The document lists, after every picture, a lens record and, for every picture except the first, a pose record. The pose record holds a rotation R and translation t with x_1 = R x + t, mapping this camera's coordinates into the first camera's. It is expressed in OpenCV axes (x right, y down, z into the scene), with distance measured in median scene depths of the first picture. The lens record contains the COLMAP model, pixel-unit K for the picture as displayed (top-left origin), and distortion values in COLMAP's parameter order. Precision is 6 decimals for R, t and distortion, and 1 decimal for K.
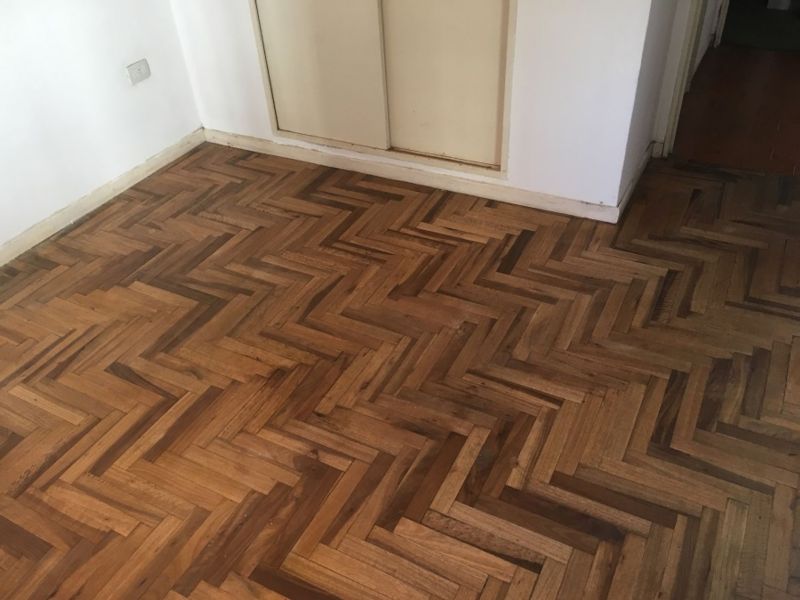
lens RADIAL K [[677.3, 0, 396.3], [0, 677.3, 297.9], [0, 0, 1]] dist [0.057079, -0.051108]
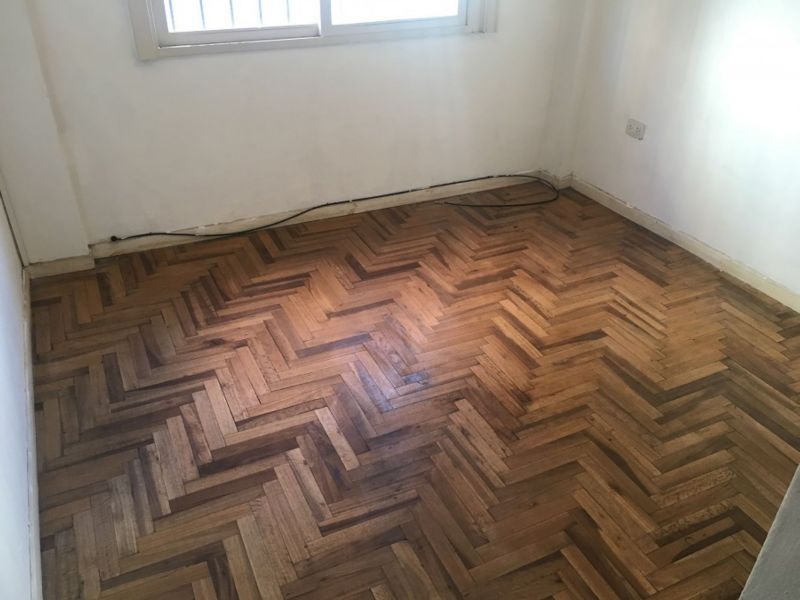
lens RADIAL K [[677.3, 0, 397.5], [0, 677.3, 301.1], [0, 0, 1]] dist [0.057079, -0.051108]
pose [[-0.600706, 0.459228, -0.654417, 0.623576], [-0.479507, 0.448029, 0.754549, -0.720062], [0.639707, 0.767059, -0.048930, 0.830622]]
